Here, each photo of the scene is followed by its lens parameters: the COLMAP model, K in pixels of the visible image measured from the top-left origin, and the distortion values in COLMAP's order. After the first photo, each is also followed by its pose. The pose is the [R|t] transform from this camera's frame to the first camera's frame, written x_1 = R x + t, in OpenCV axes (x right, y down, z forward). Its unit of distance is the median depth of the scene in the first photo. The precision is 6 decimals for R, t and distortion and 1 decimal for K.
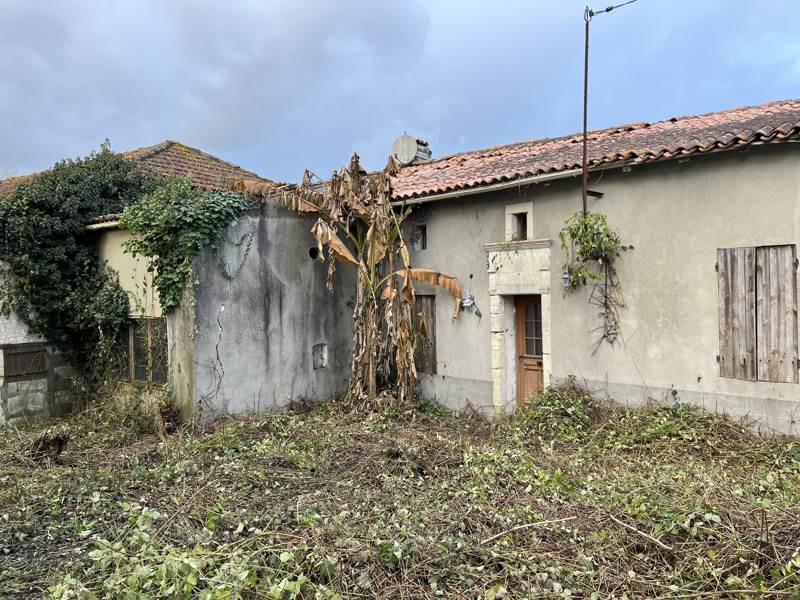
lens RADIAL K [[612.7, 0, 399.6], [0, 612.7, 300.3], [0, 0, 1]] dist [0.039492, -0.025364]
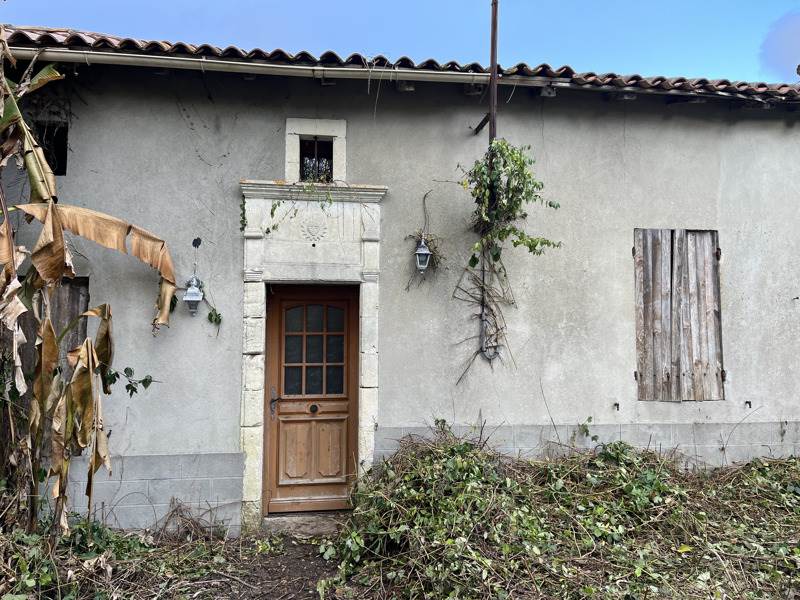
lens RADIAL K [[612.7, 0, 399.7], [0, 612.7, 295.7], [0, 0, 1]] dist [0.039492, -0.025364]
pose [[0.590140, 0.078822, 0.803444, -0.233207], [-0.000636, 0.995267, -0.097173, 0.066224], [-0.807300, 0.056835, 0.587397, 0.735084]]
